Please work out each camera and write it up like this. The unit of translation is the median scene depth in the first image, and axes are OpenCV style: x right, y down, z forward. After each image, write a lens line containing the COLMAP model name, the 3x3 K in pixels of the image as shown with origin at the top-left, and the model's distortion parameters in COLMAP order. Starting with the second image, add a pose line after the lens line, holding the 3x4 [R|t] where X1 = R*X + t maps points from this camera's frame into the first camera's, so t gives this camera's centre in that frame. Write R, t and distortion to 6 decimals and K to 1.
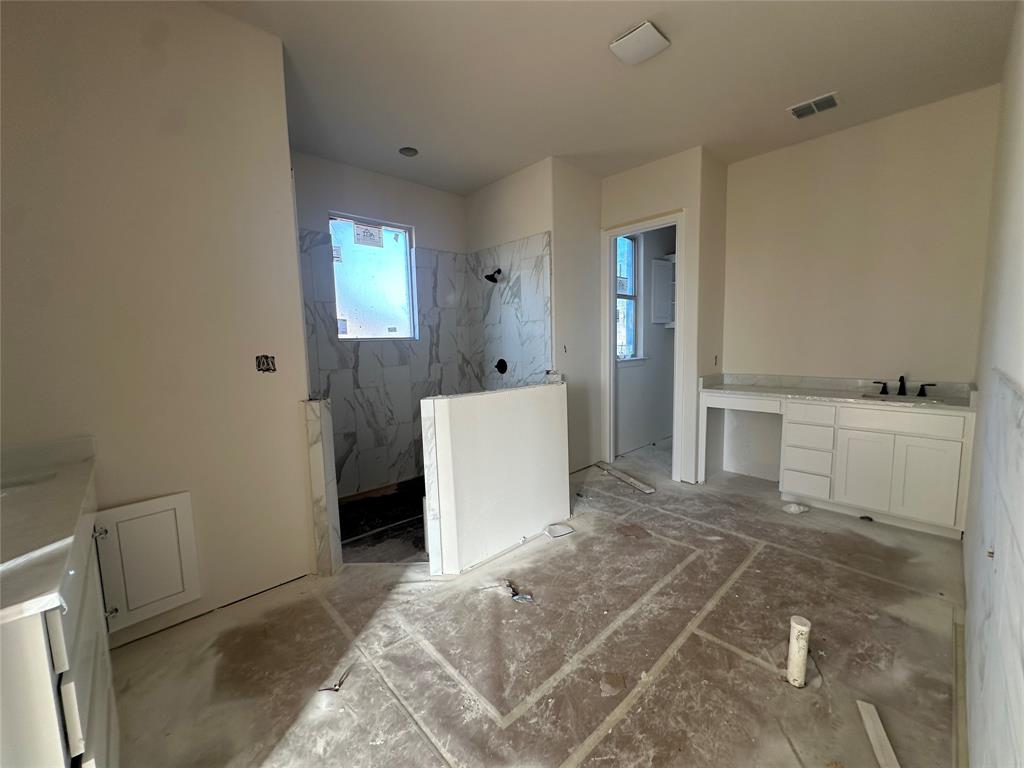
lens RADIAL K [[411.2, 0, 512.0], [0, 411.2, 384.0], [0, 0, 1]] dist [-0.001177, 0.000070]
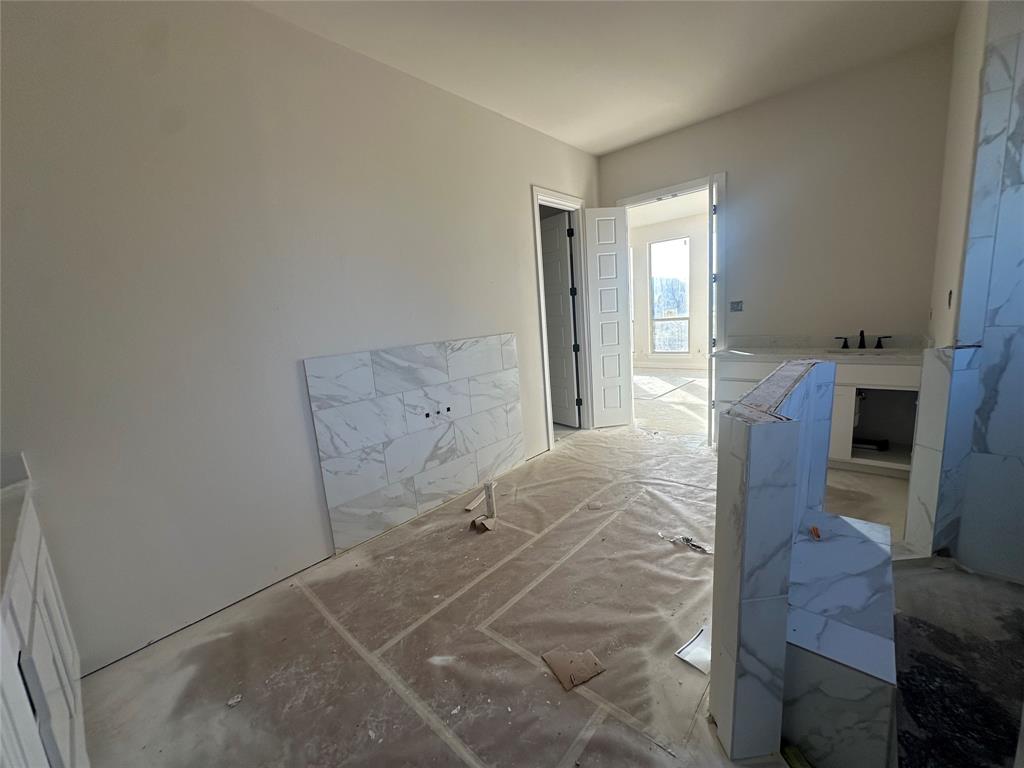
lens RADIAL K [[411.2, 0, 512.0], [0, 411.2, 384.0], [0, 0, 1]] dist [-0.001177, 0.000070]
pose [[-0.991725, 0.109971, -0.066242, 0.417065], [0.087936, 0.957816, 0.273596, -0.181271], [0.093536, 0.265507, -0.959561, 1.600403]]
